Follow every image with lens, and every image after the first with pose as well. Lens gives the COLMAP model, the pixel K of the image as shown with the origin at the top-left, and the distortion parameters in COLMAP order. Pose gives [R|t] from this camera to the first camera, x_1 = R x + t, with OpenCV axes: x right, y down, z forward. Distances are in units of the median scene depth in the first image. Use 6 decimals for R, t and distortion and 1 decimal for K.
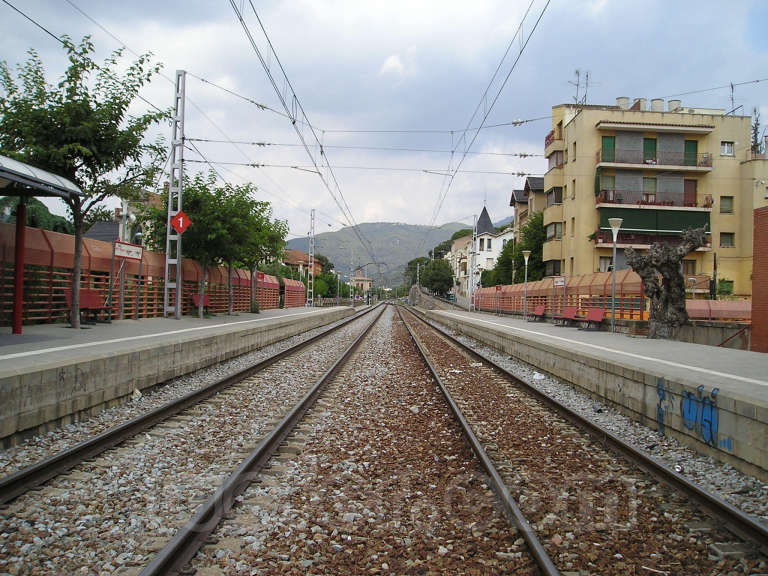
lens RADIAL K [[782.2, 0, 395.9], [0, 782.2, 289.9], [0, 0, 1]] dist [-0.123442, 0.060930]
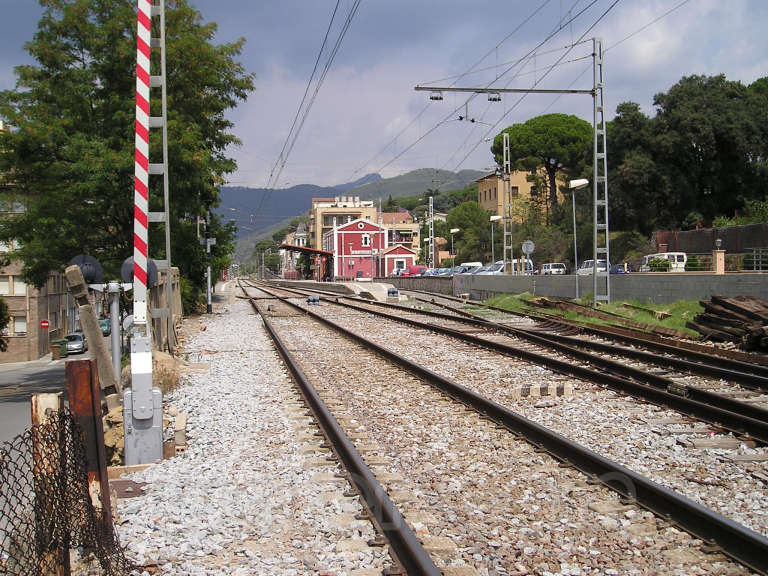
lens RADIAL K [[922.4, 0, 425.8], [0, 922.4, 287.3], [0, 0, 1]] dist [0.017361, 0.046559]
pose [[0.979274, -0.047879, 0.196801, -0.048779], [0.042096, 0.998553, 0.033467, -0.030063], [-0.198118, -0.024489, 0.979872, -2.256551]]
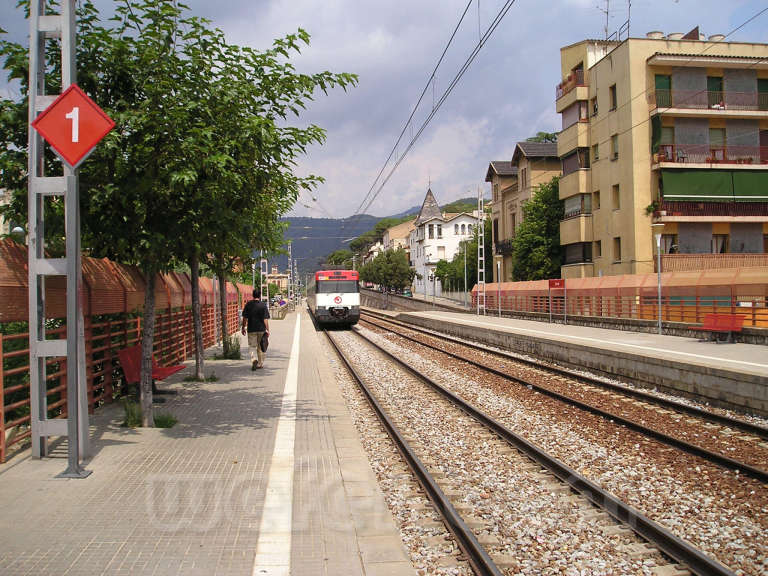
lens RADIAL K [[782.2, 0, 395.9], [0, 782.2, 289.9], [0, 0, 1]] dist [-0.123442, 0.060930]
pose [[0.992057, -0.048633, 0.116009, -0.072342], [0.047564, 0.998797, 0.011962, -0.009493], [-0.116451, -0.006349, 0.993176, 0.261408]]
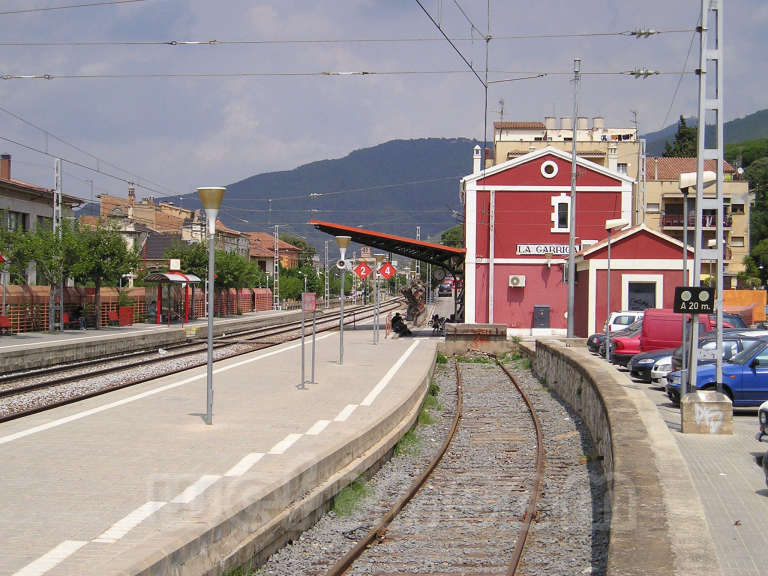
lens RADIAL K [[1565.8, 0, 384.0], [0, 1565.8, 288.0], [0, 0, 1]] dist [-0.053626, -0.155425]
pose [[0.998474, -0.021168, -0.051014, 0.168575], [0.021741, 0.999706, 0.010712, -0.032325], [0.050772, -0.011805, 0.998640, -1.307991]]
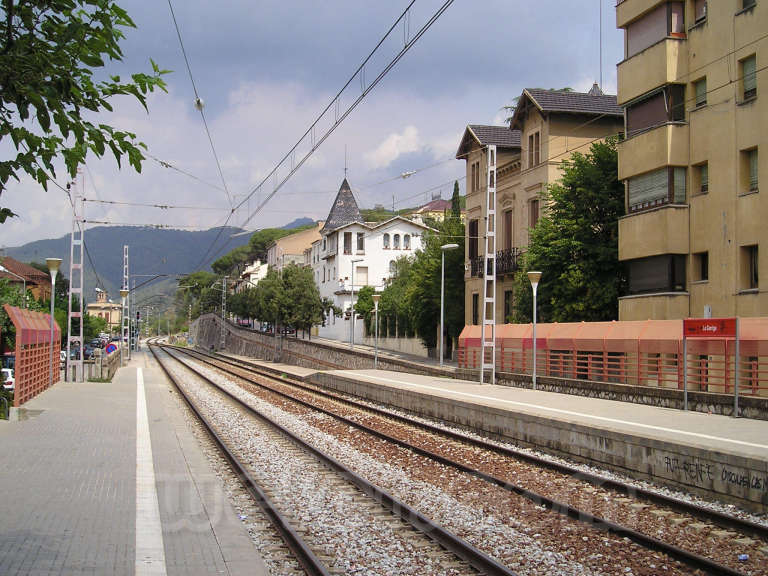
lens RADIAL K [[1066.5, 0, 384.0], [0, 1066.5, 288.0], [0, 0, 1]] dist [-0.085674, 0.012103]
pose [[0.975077, -0.009960, 0.221645, -0.078221], [0.016341, 0.999502, -0.026976, -0.007389], [-0.221266, 0.029926, 0.974754, 0.474906]]
